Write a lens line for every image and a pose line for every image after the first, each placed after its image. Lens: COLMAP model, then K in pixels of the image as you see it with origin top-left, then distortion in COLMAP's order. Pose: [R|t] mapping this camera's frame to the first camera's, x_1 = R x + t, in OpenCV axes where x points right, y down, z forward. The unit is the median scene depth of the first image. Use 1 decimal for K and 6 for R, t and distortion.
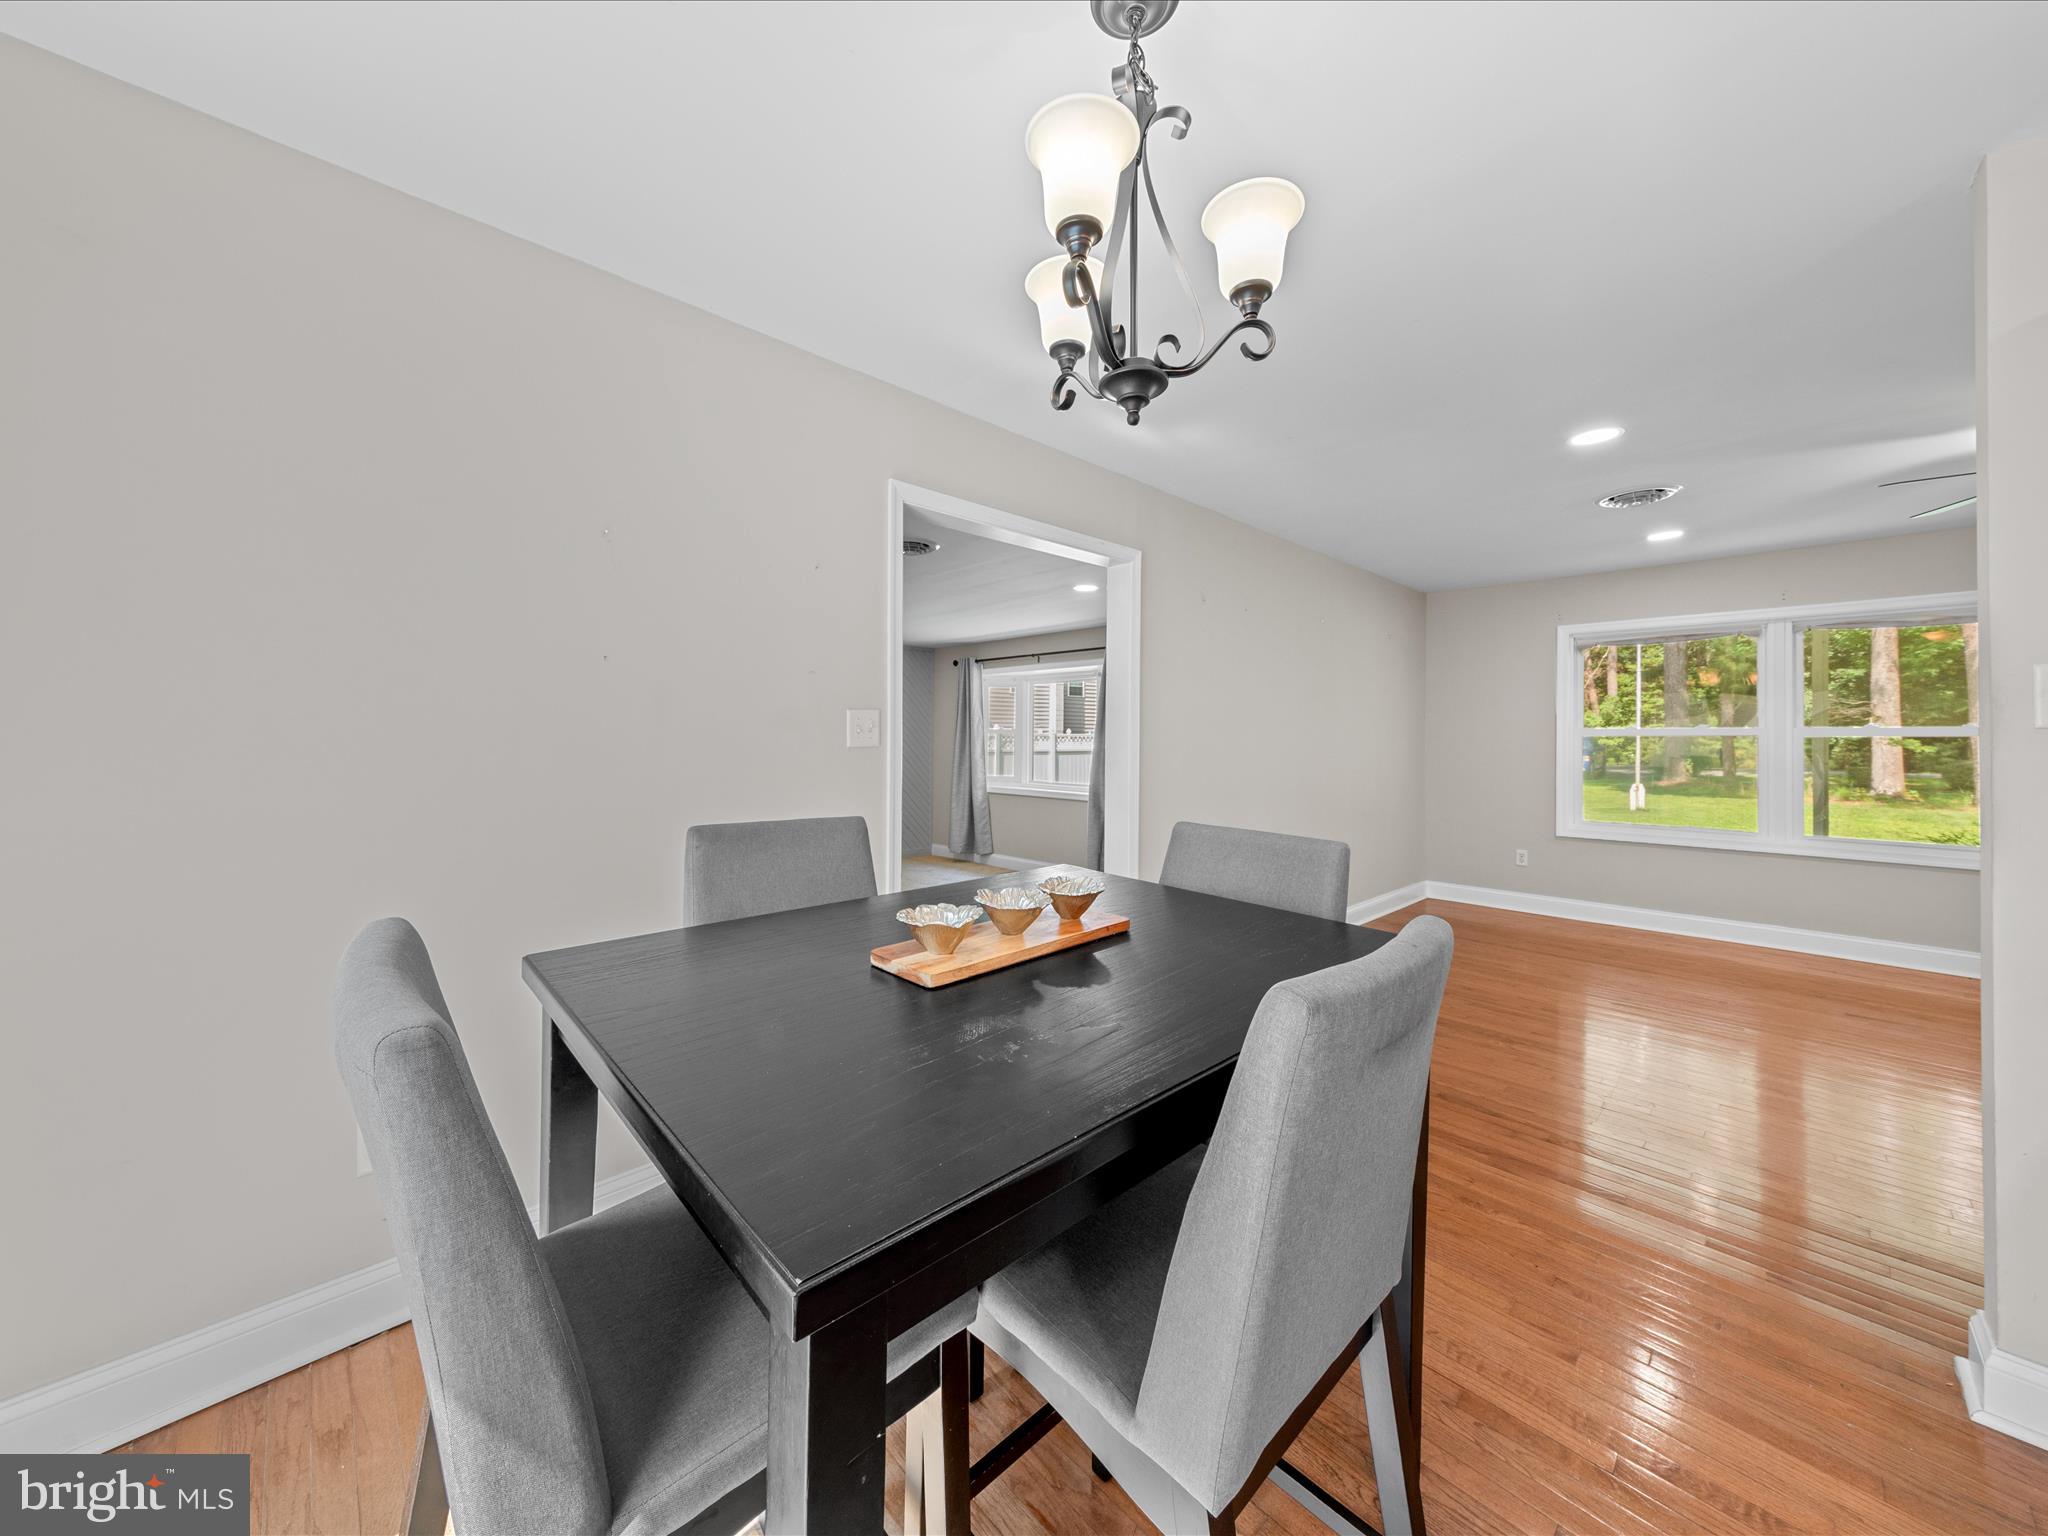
lens RADIAL K [[733.5, 0, 1012.2], [0, 733.5, 735.4], [0, 0, 1]] dist [0.009112, -0.000694]
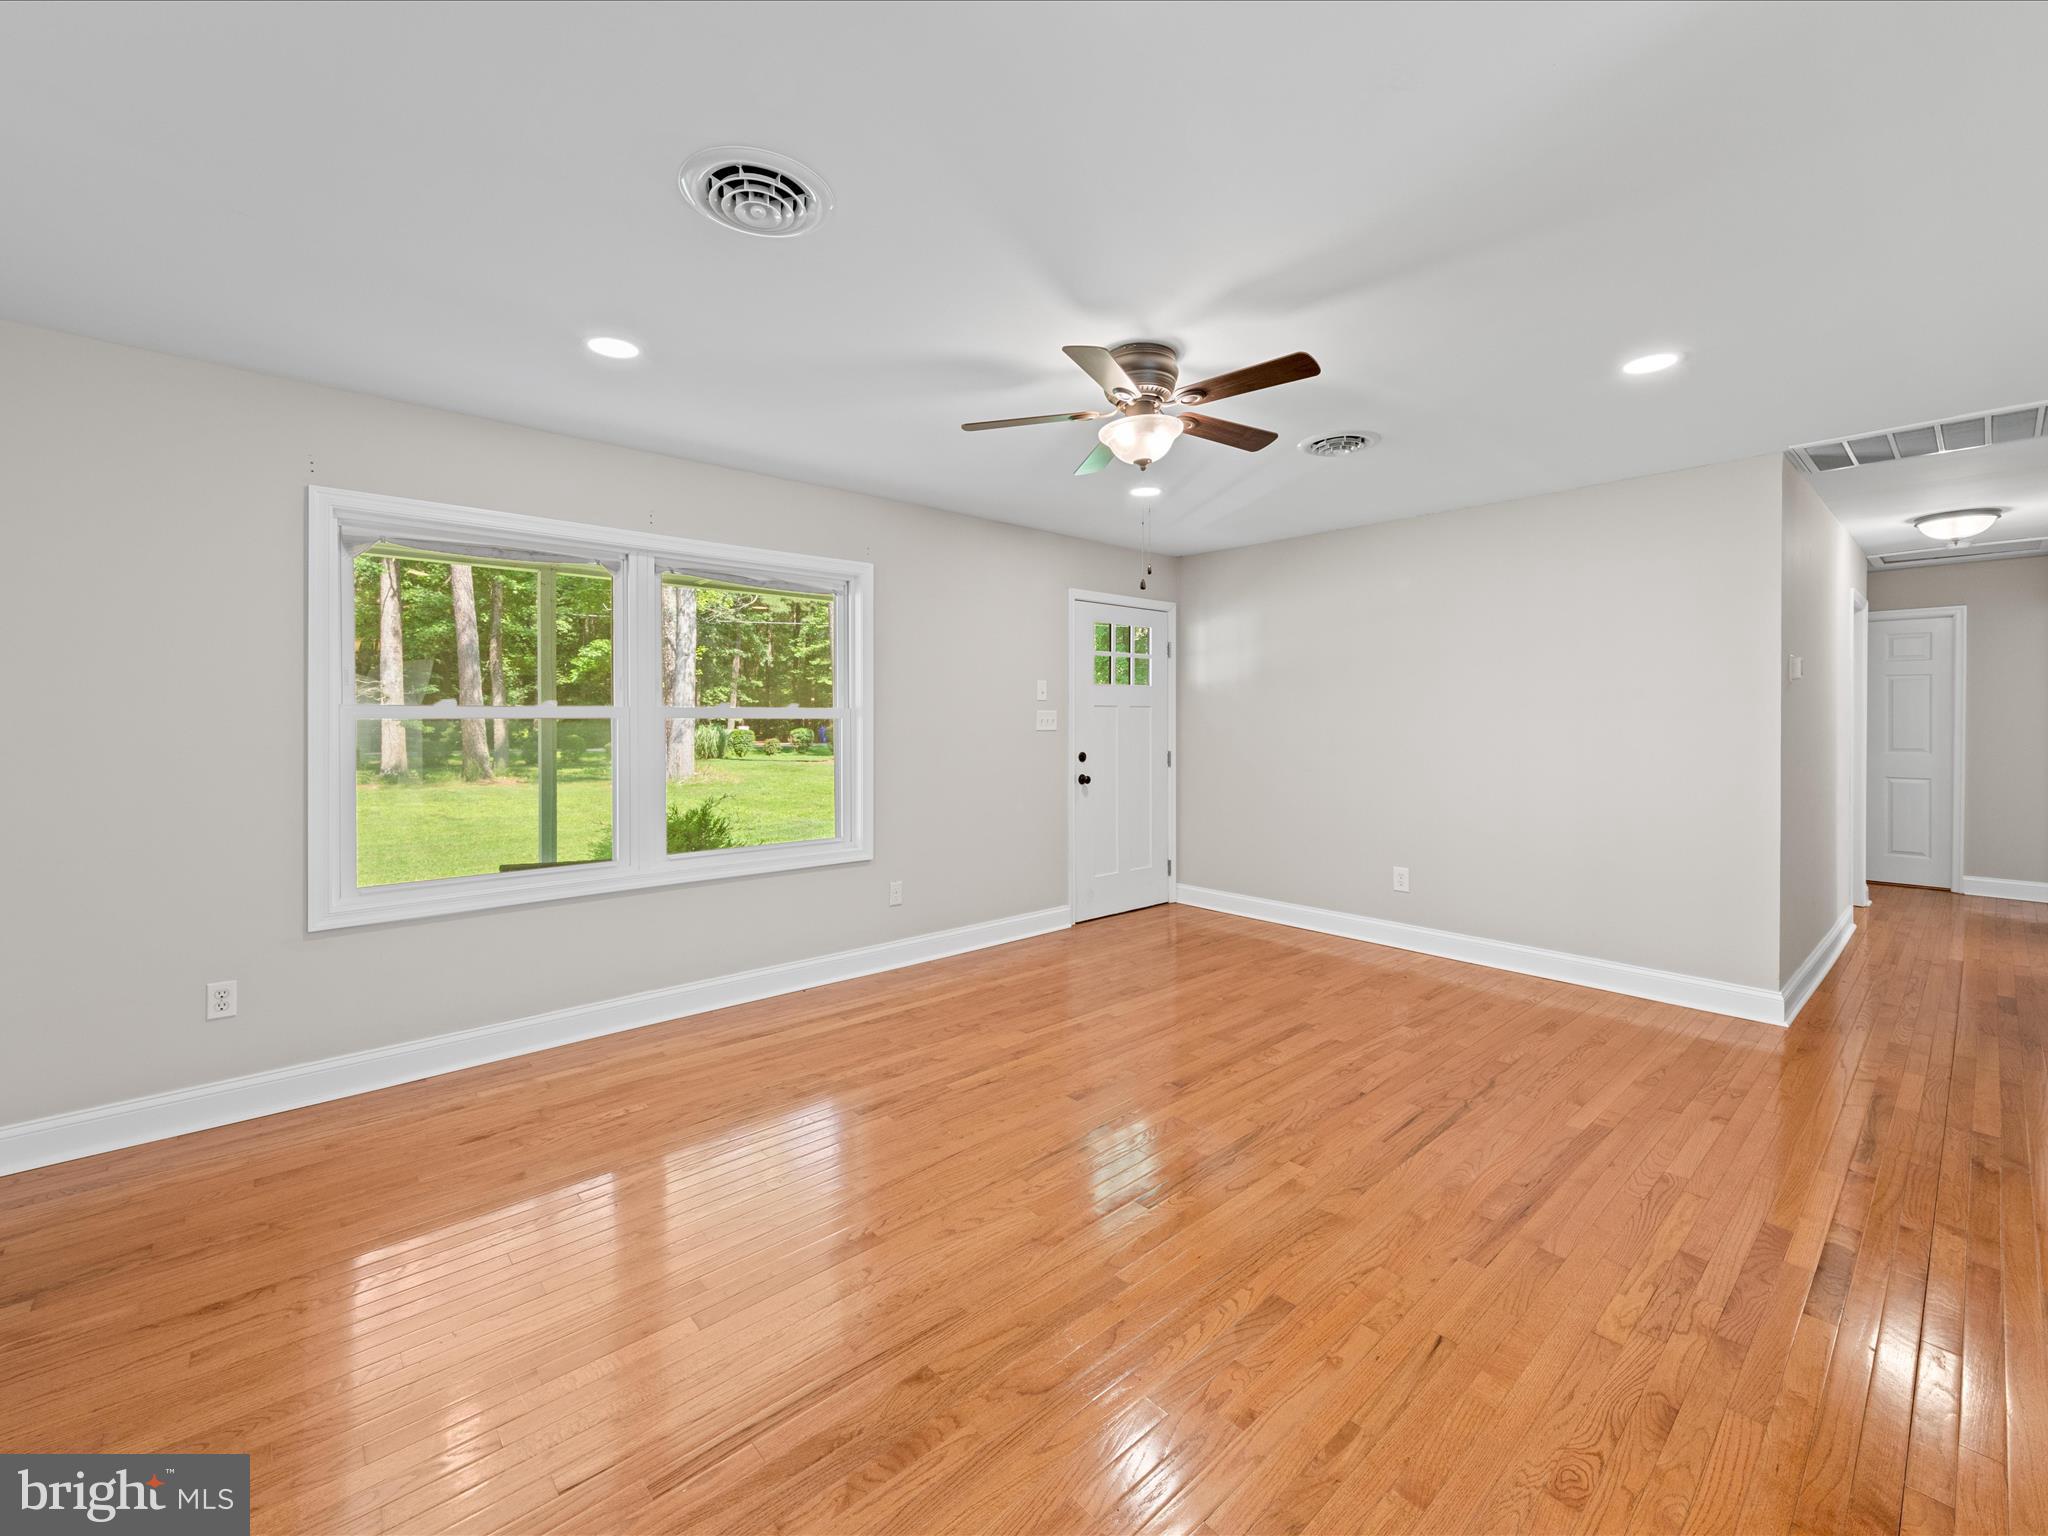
lens RADIAL K [[847.4, 0, 1042.8], [0, 847.4, 726.4], [0, 0, 1]] dist [0.003649, -0.000615]
pose [[0.018626, -0.013341, 0.999738, 0.201130], [0.000476, 0.999911, 0.013335, -0.001429], [-0.999826, 0.000228, 0.018631, 0.505313]]
